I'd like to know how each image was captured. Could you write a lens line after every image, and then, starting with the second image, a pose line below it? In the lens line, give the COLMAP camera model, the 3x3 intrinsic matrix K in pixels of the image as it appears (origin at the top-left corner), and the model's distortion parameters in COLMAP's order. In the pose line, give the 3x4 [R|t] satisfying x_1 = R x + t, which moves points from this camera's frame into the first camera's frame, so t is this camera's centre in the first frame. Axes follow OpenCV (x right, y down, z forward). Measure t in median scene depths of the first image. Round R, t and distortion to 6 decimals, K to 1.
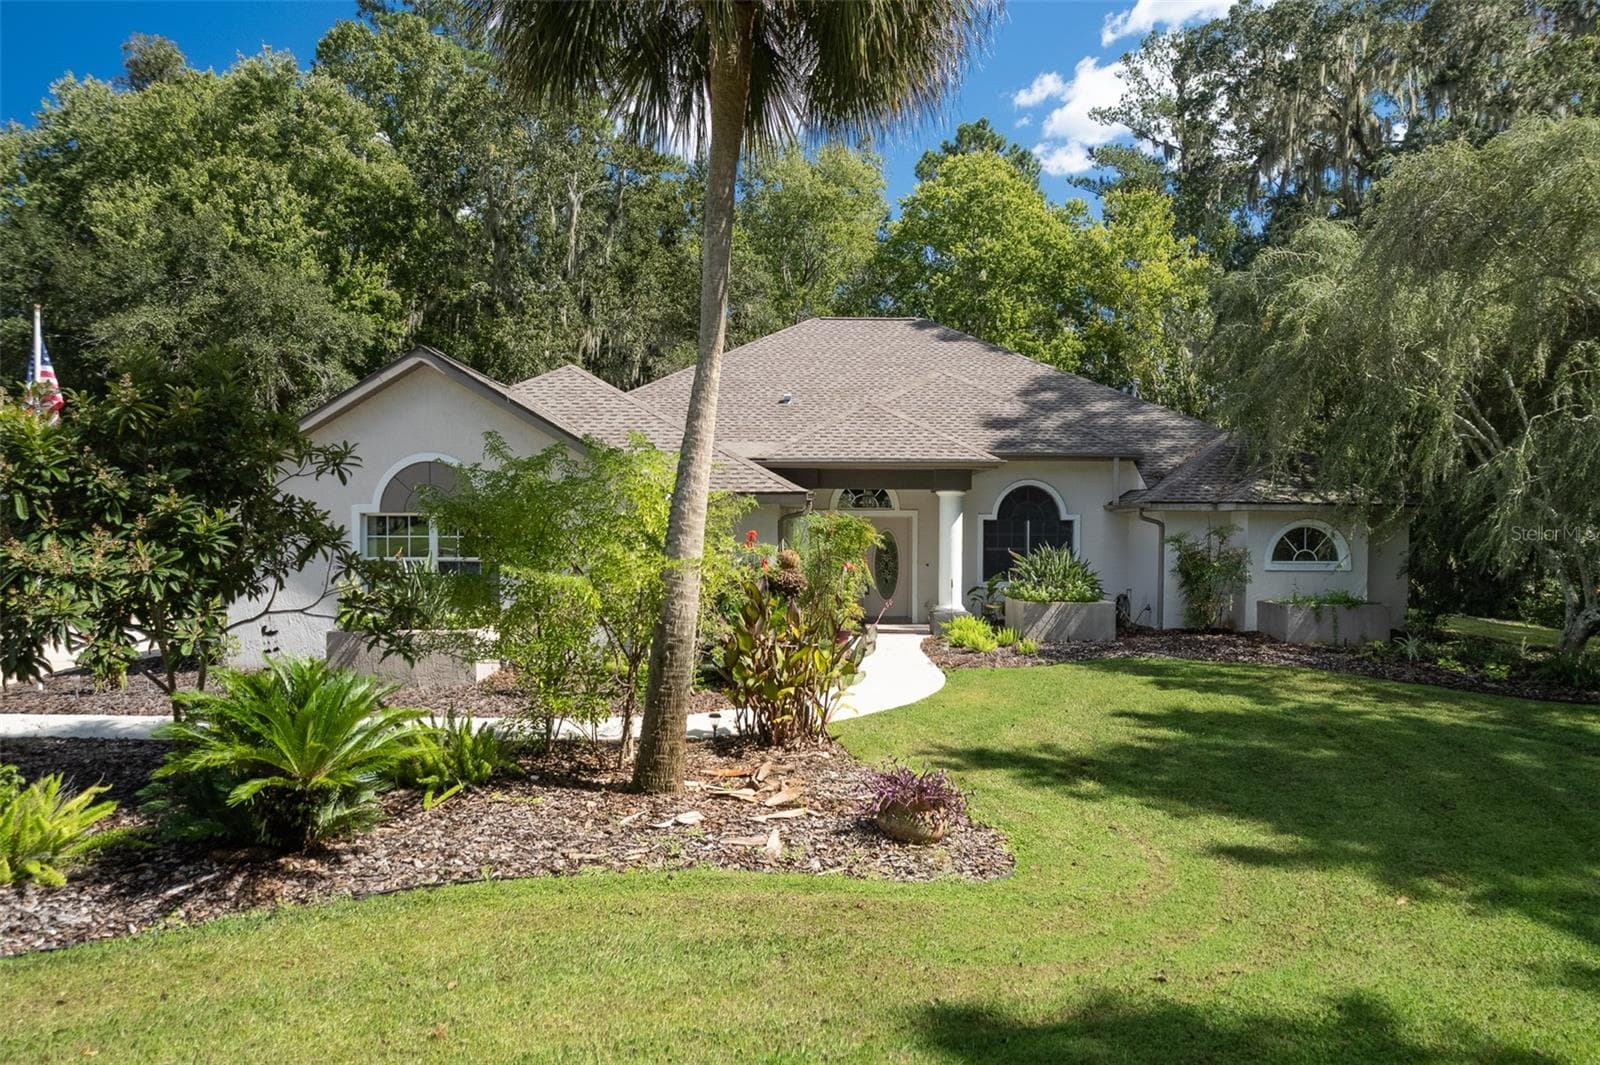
lens RADIAL K [[1149.5, 0, 773.4], [0, 1149.5, 538.4], [0, 0, 1]] dist [-0.060176, 0.039869]
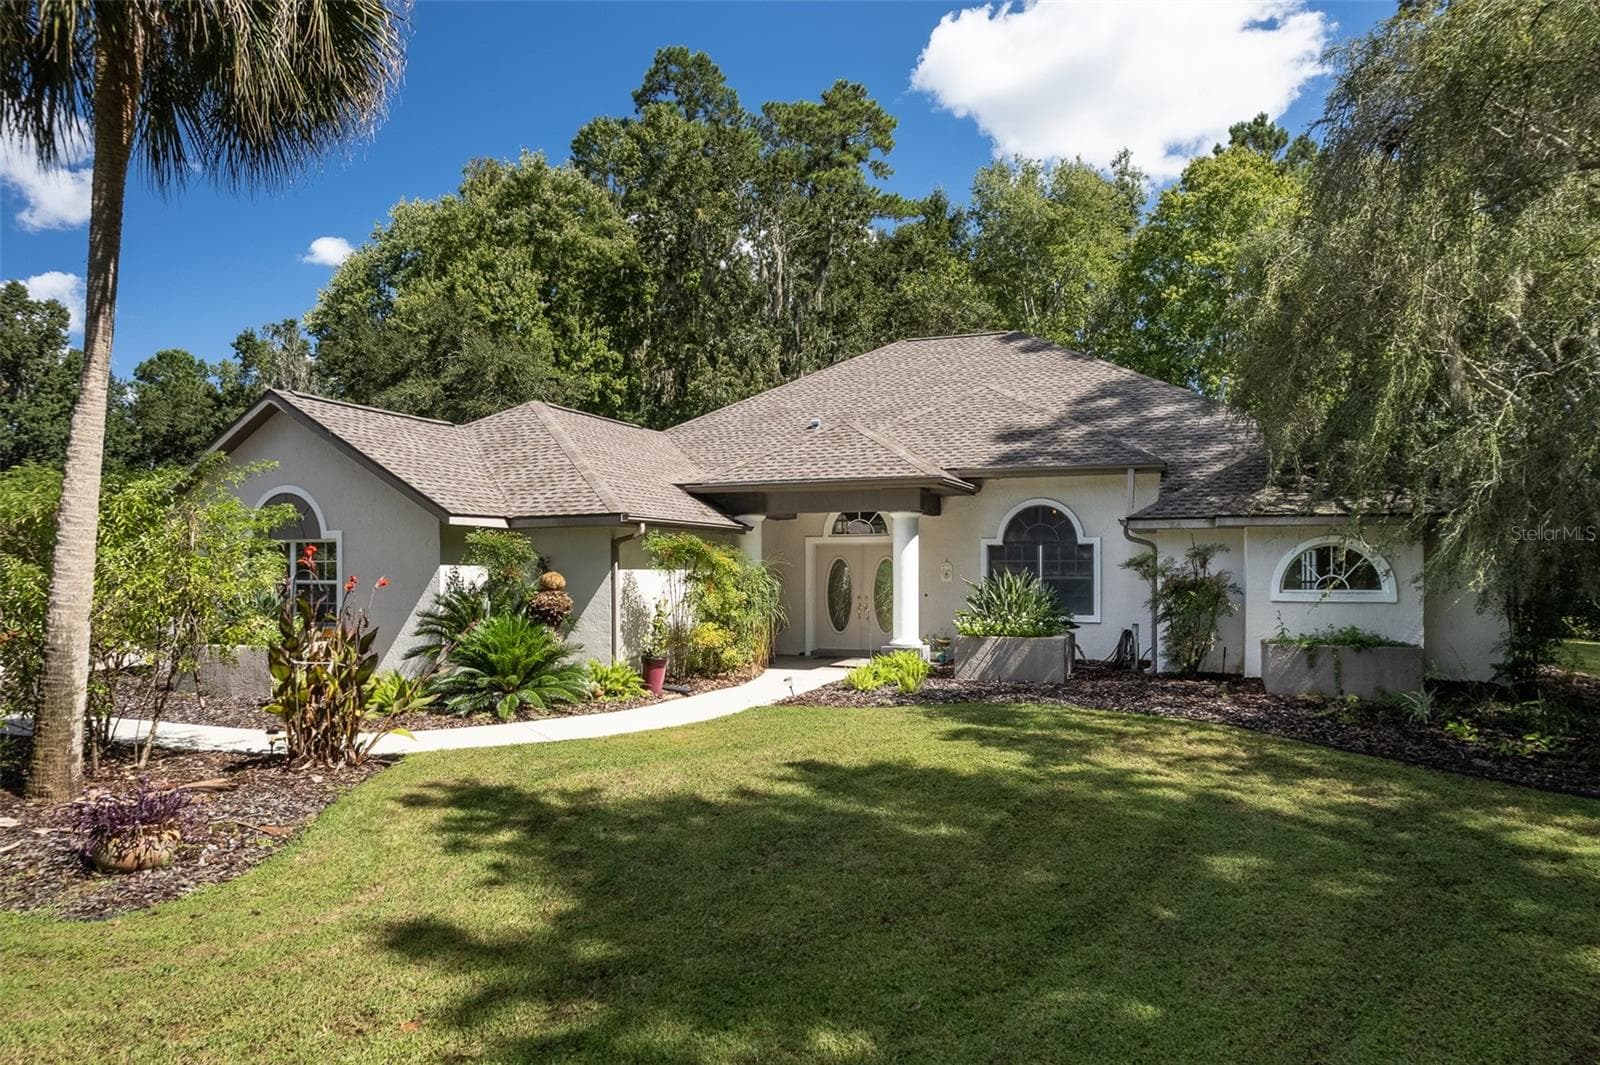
lens RADIAL K [[1085.2, 0, 742.6], [0, 1085.2, 564.9], [0, 0, 1]] dist [-0.061023, 0.033028]
pose [[0.919898, -0.007310, -0.392090, 0.305856], [0.001561, 0.999887, -0.014978, 0.010688], [0.392155, 0.013166, 0.919805, 0.133772]]
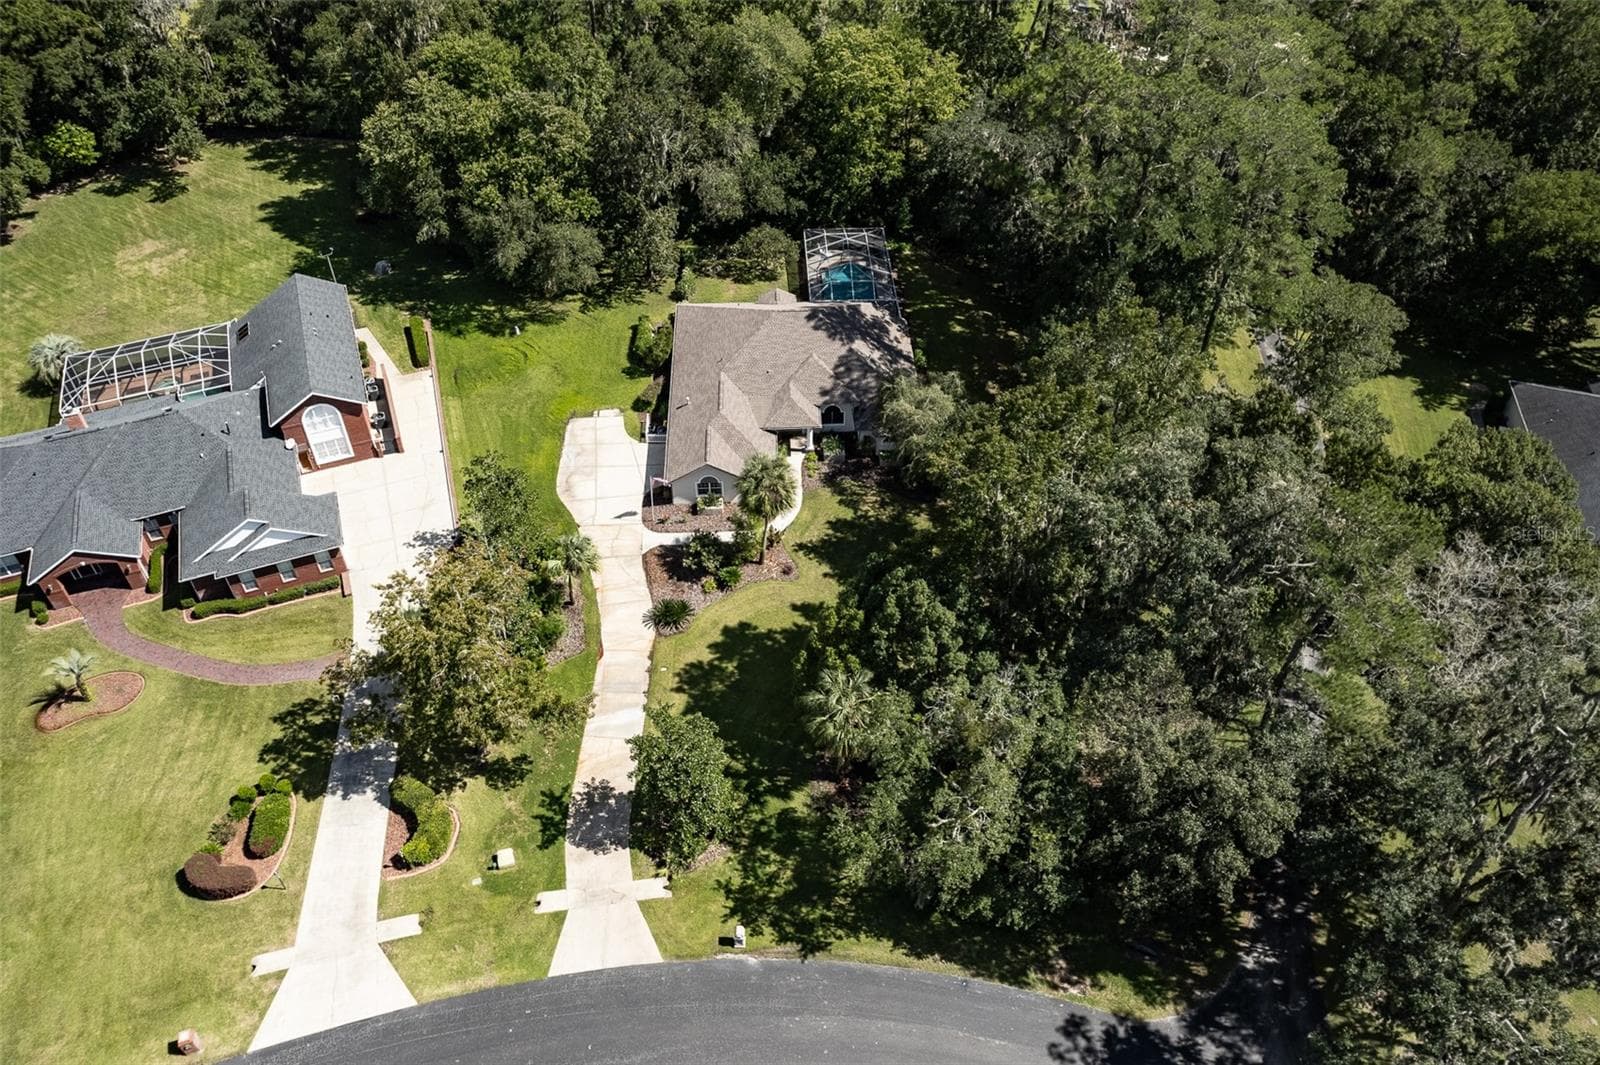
lens RADIAL K [[1149.5, 0, 800.8], [0, 1149.5, 443.0], [0, 0, 1]] dist [-0.060176, 0.039869]
pose [[0.998531, -0.034553, 0.041738, -0.043651], [0.000005, 0.770351, 0.637620, -2.210331], [-0.054184, -0.636684, 0.769219, -1.871592]]
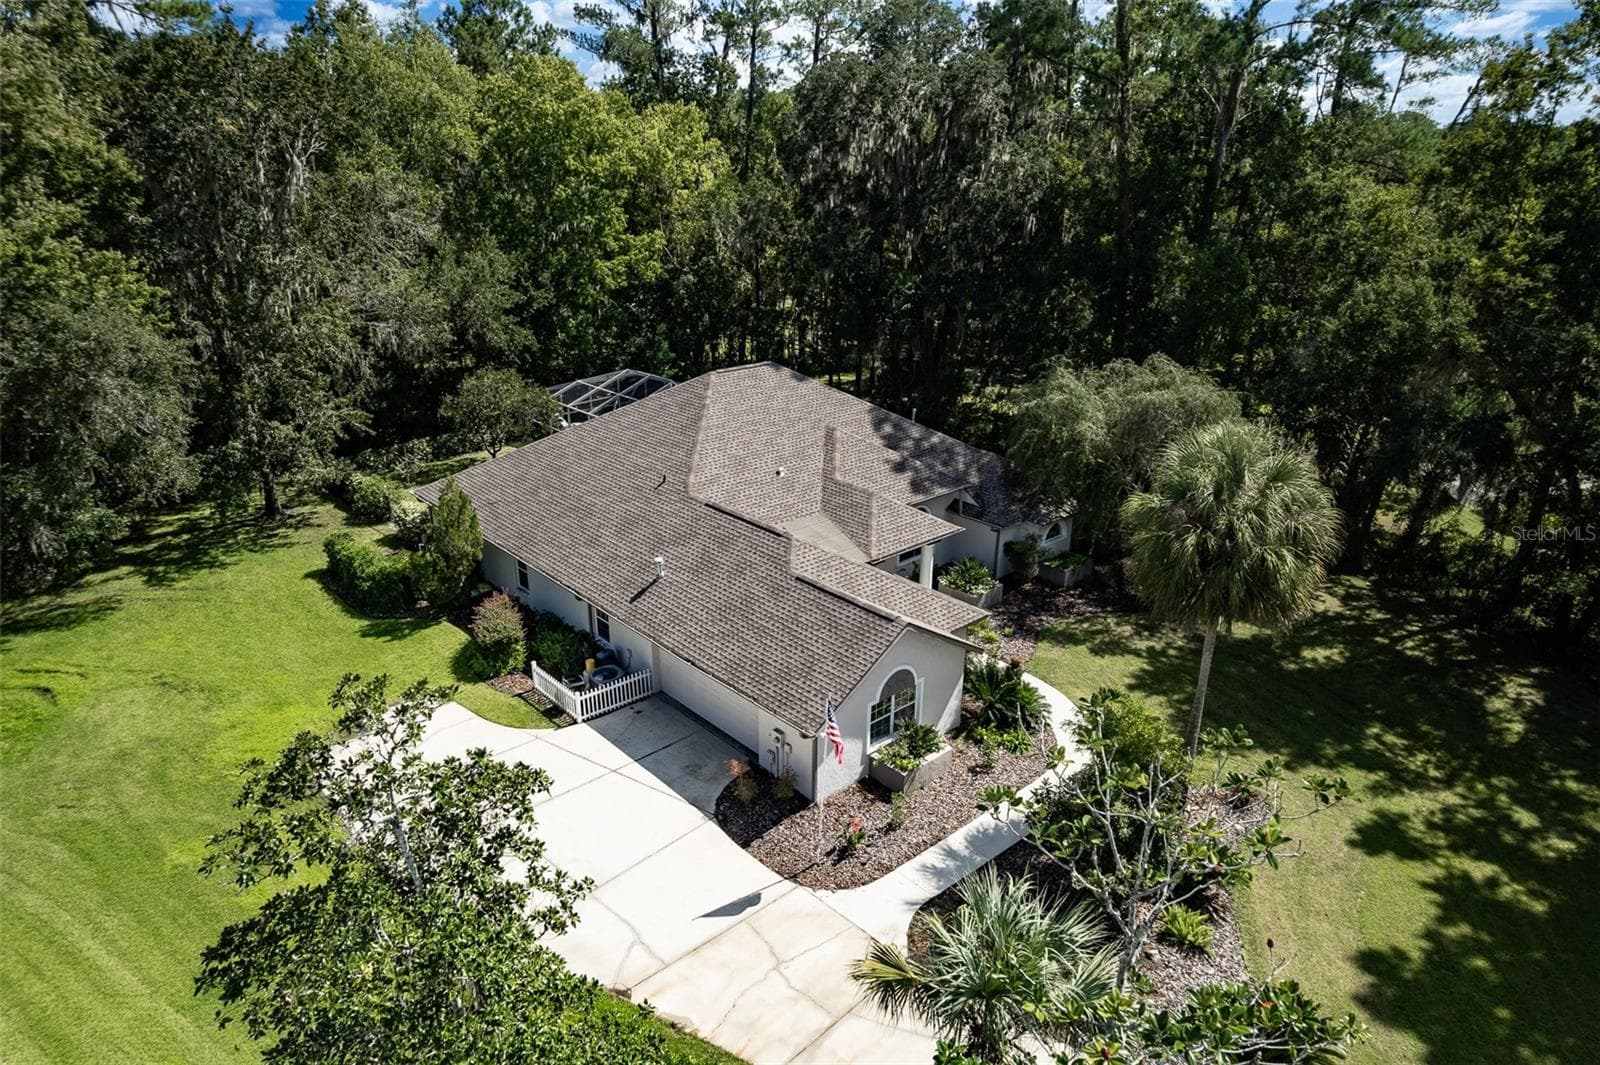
lens RADIAL K [[1016.4, 0, 803.6], [0, 1016.4, 494.7], [0, 0, 1]] dist [-0.058556, 0.037769]
pose [[0.732717, -0.220120, 0.643951, -0.856743], [0.008741, 0.949210, 0.314520, -0.525463], [-0.680477, -0.224826, 0.697427, 0.003513]]
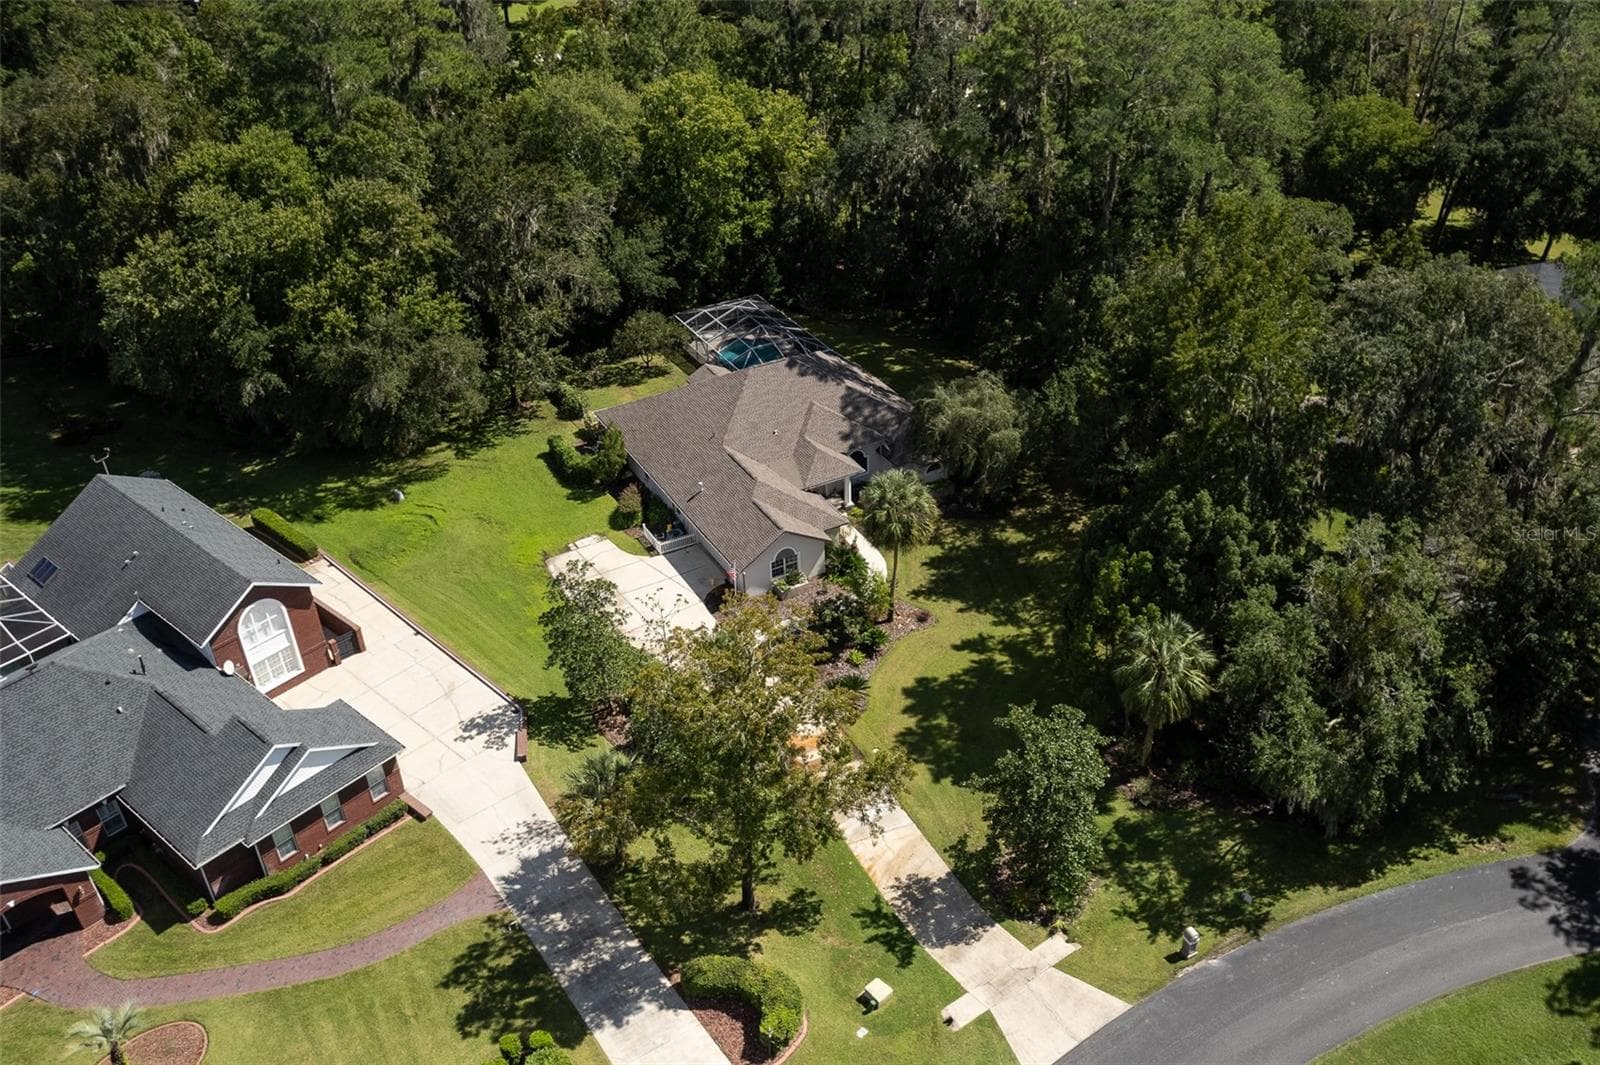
lens RADIAL K [[1343.1, 0, 885.9], [0, 1343.1, 517.2], [0, 0, 1]] dist [-0.055279, 0.022388]
pose [[0.846197, -0.289121, 0.447615, -1.361890], [0.010689, 0.849049, 0.528206, -1.766537], [-0.532762, -0.442182, 0.721553, -1.759248]]
